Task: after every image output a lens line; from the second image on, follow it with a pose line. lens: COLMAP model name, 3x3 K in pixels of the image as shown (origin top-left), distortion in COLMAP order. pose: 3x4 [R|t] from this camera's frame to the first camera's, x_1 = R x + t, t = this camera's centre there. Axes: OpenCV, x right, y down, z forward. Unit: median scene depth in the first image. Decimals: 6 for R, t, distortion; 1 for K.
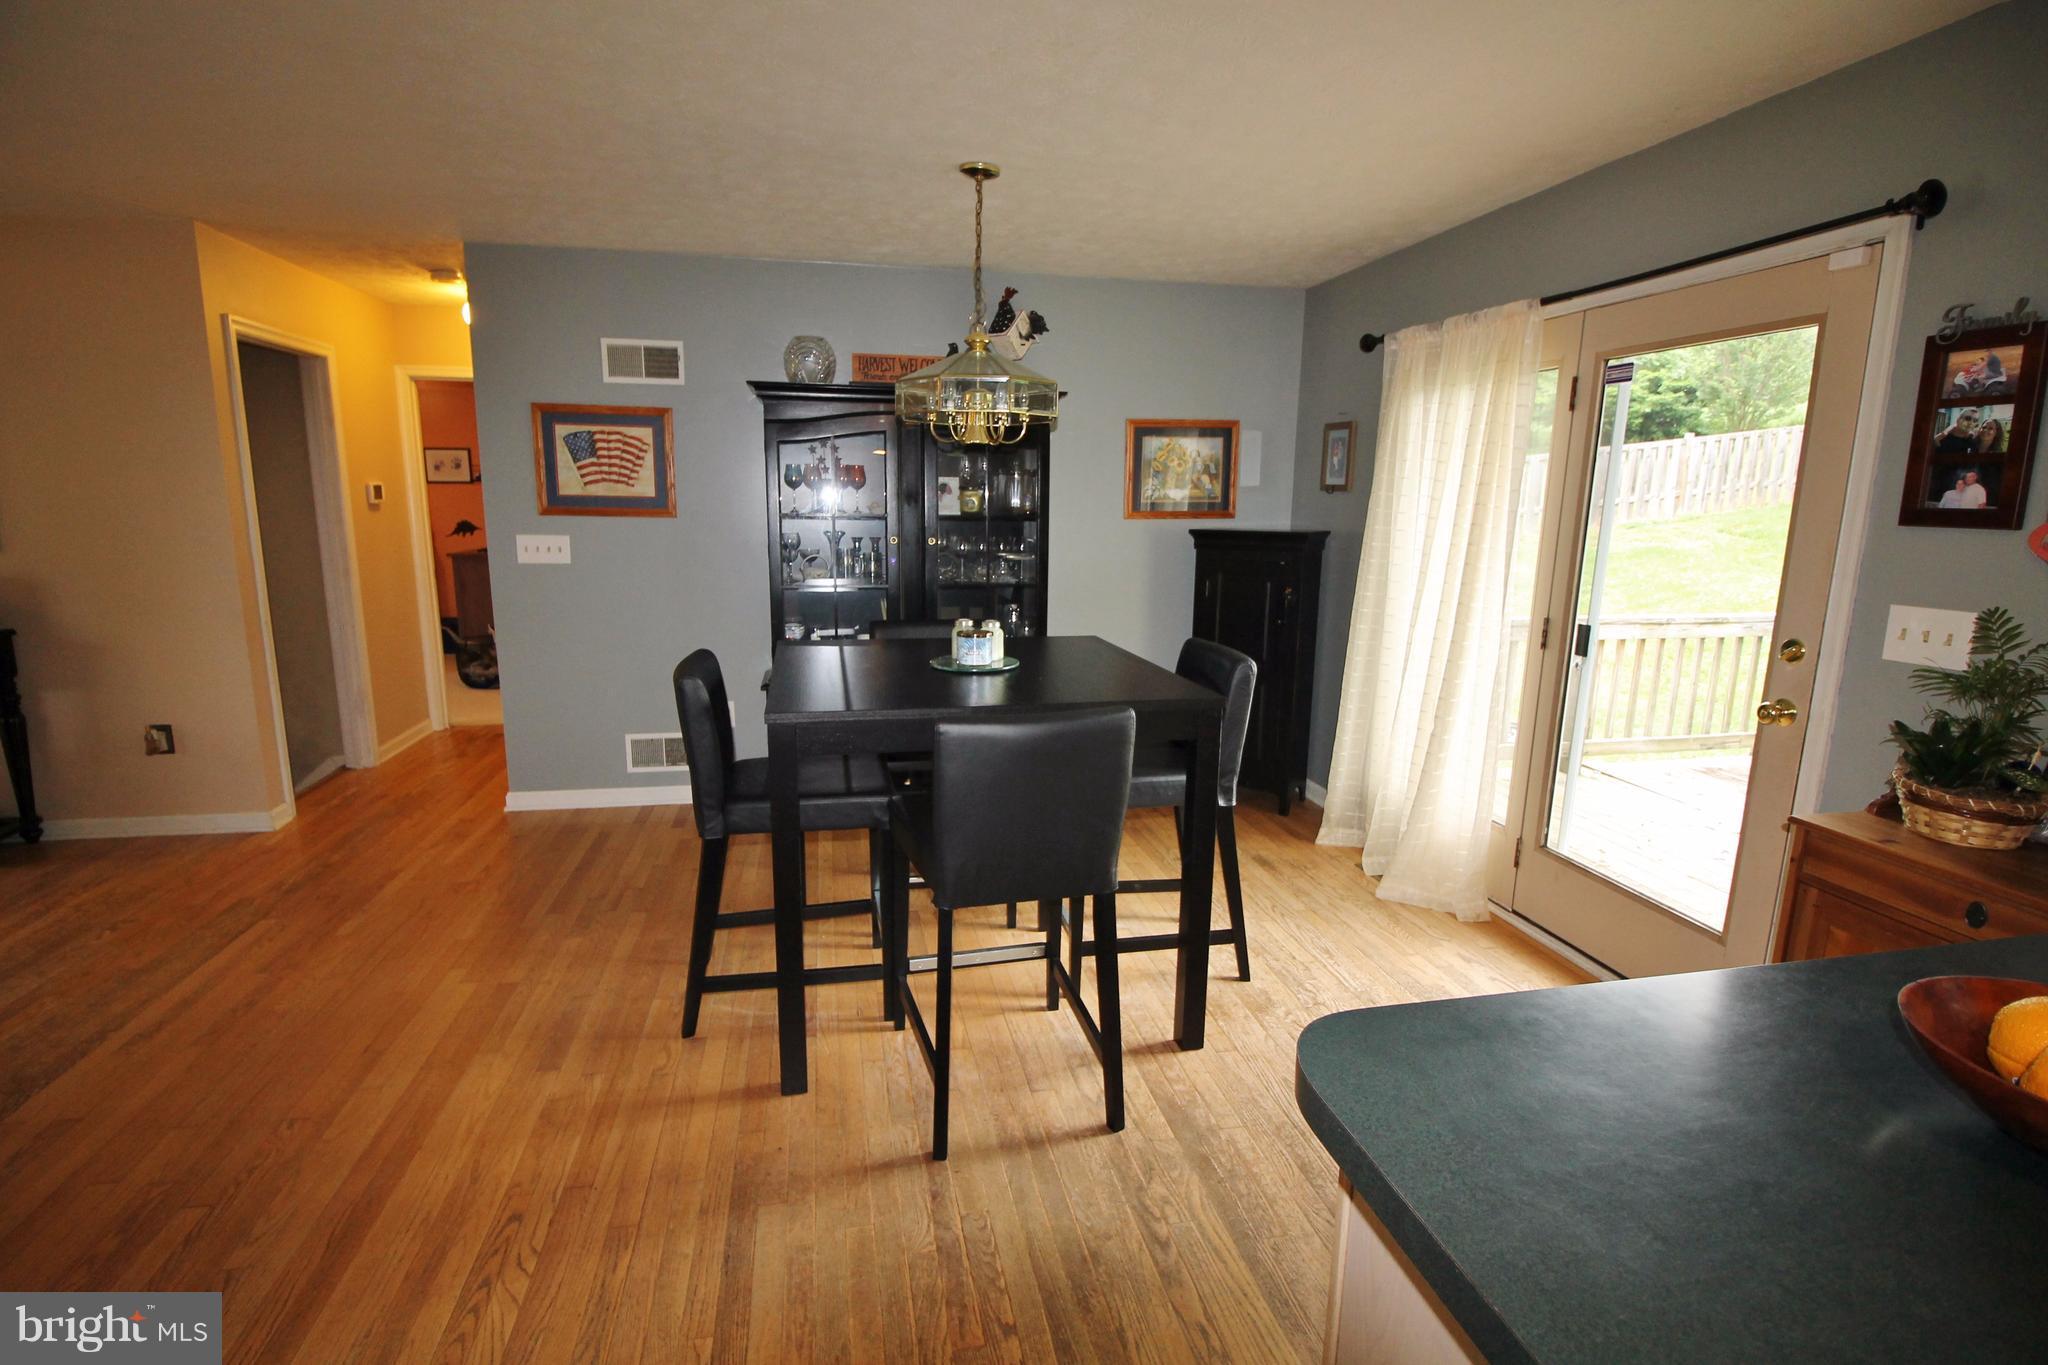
lens RADIAL K [[961.9, 0, 1019.6], [0, 961.9, 678.0], [0, 0, 1]] dist [0.001347, -0.016669]
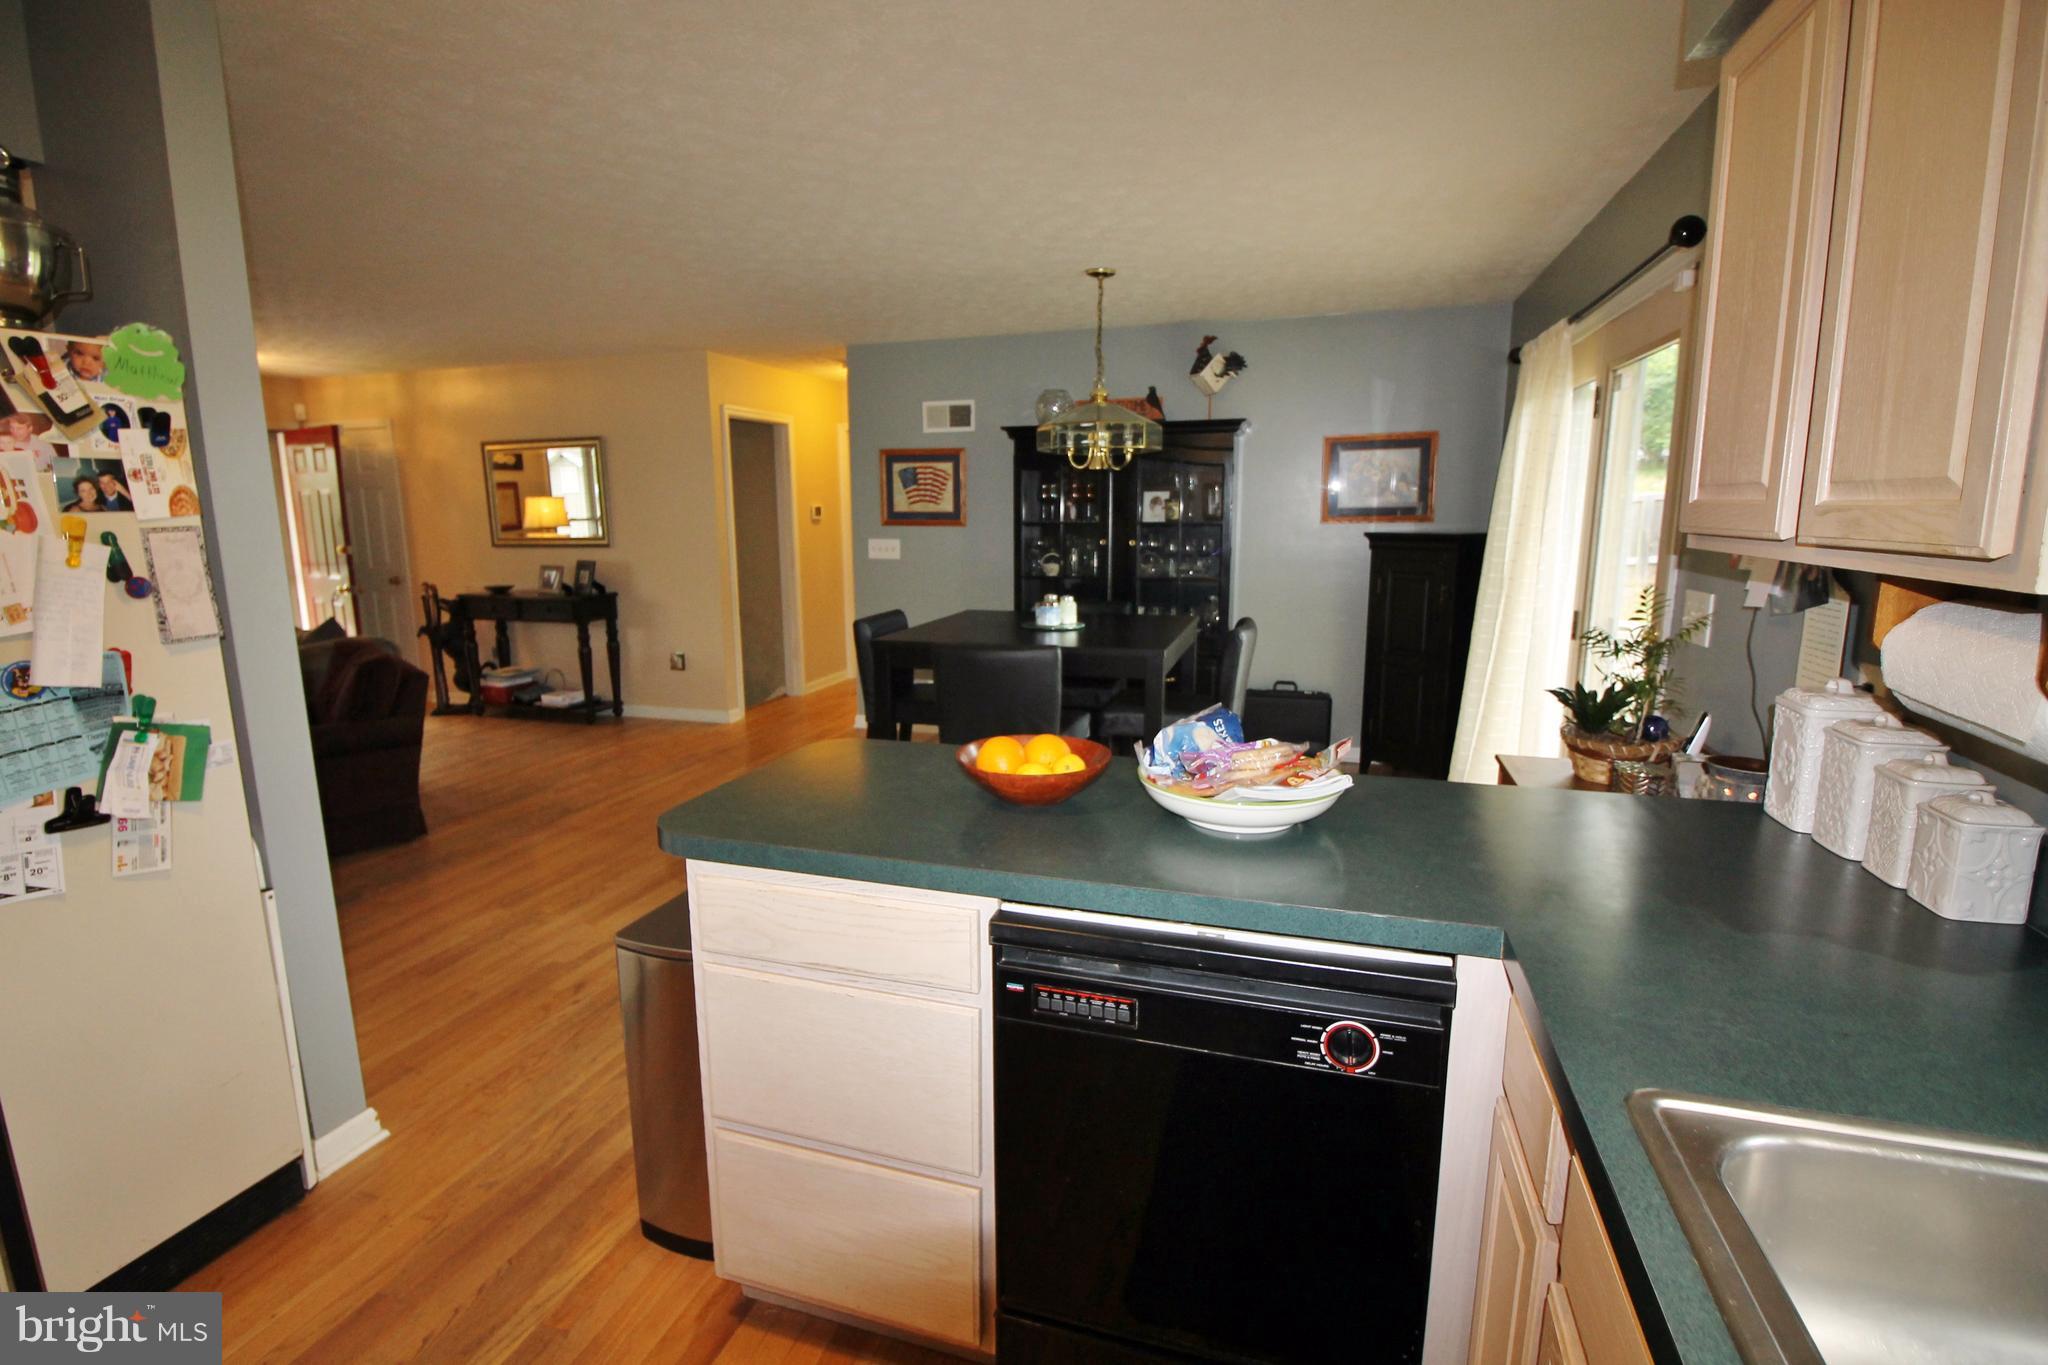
lens RADIAL K [[965.8, 0, 1005.8], [0, 965.8, 677.3], [0, 0, 1]] dist [-0.001997, -0.015262]
pose [[0.872546, 0.064823, -0.484212, 0.390102], [-0.071246, 0.997446, 0.005147, 0.039859], [0.483309, 0.030007, 0.874936, -0.187885]]
